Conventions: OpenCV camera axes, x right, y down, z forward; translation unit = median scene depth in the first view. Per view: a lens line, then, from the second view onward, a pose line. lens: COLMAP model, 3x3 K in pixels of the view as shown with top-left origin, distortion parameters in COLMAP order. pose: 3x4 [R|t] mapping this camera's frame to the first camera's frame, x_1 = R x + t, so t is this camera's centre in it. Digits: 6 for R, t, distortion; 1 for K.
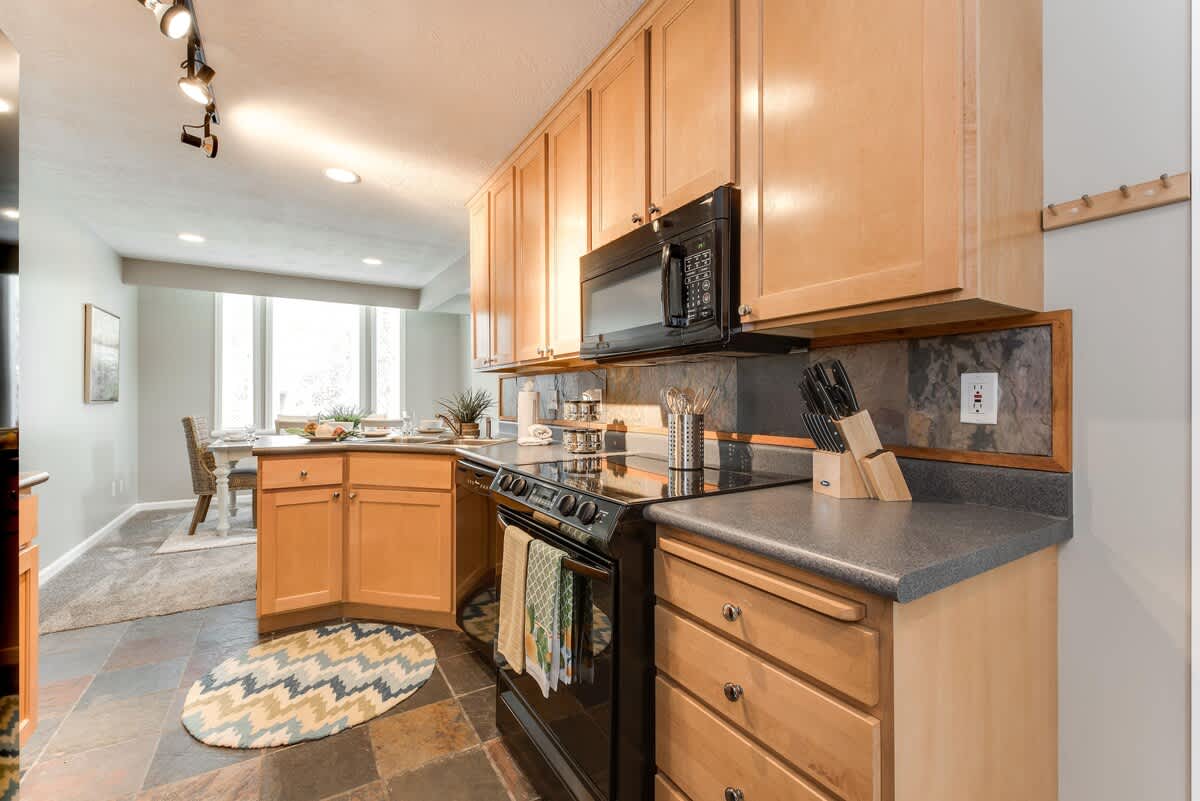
lens RADIAL K [[491.6, 0, 603.4], [0, 491.6, 399.4], [0, 0, 1]] dist [-0.001543, -0.000067]
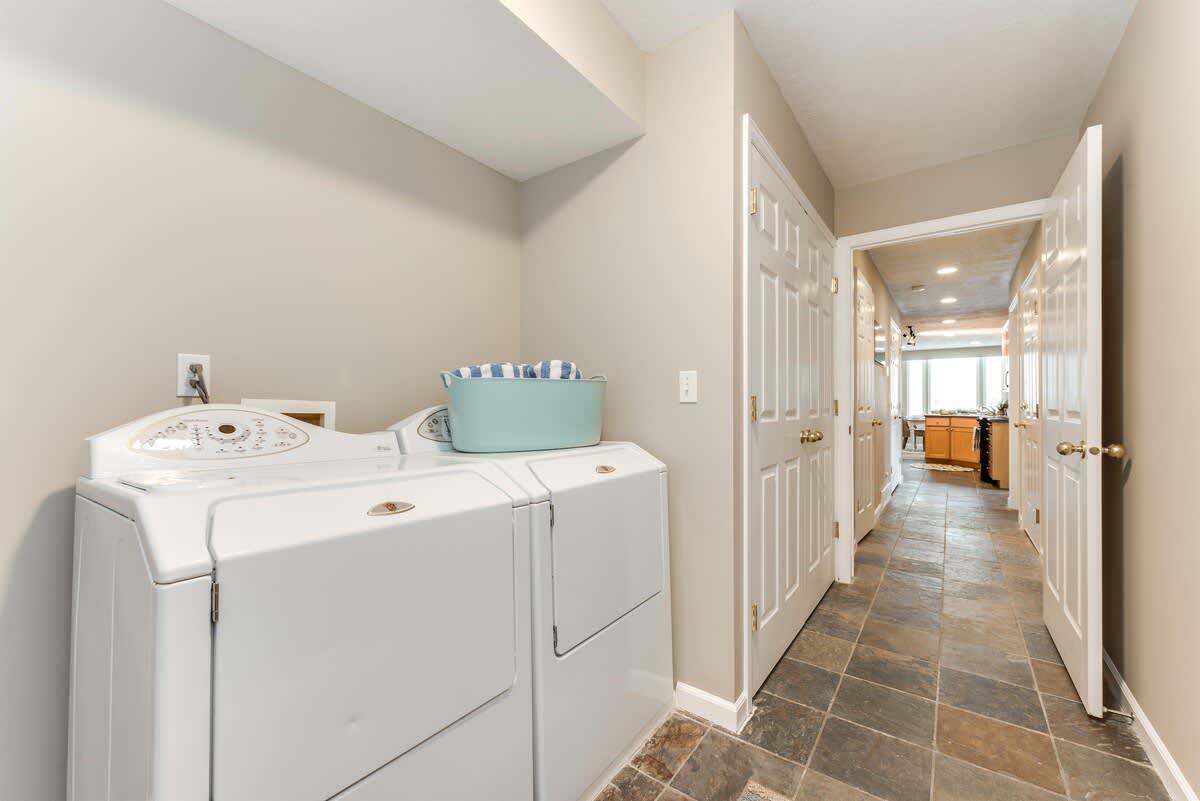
lens RADIAL K [[491.6, 0, 604.8], [0, 491.6, 399.7], [0, 0, 1]] dist [-0.001543, -0.000067]
pose [[0.374625, -0.011101, -0.927110, 1.084263], [0.007899, 0.999930, -0.008780, -0.001368], [0.927143, -0.004034, 0.374686, -1.558819]]
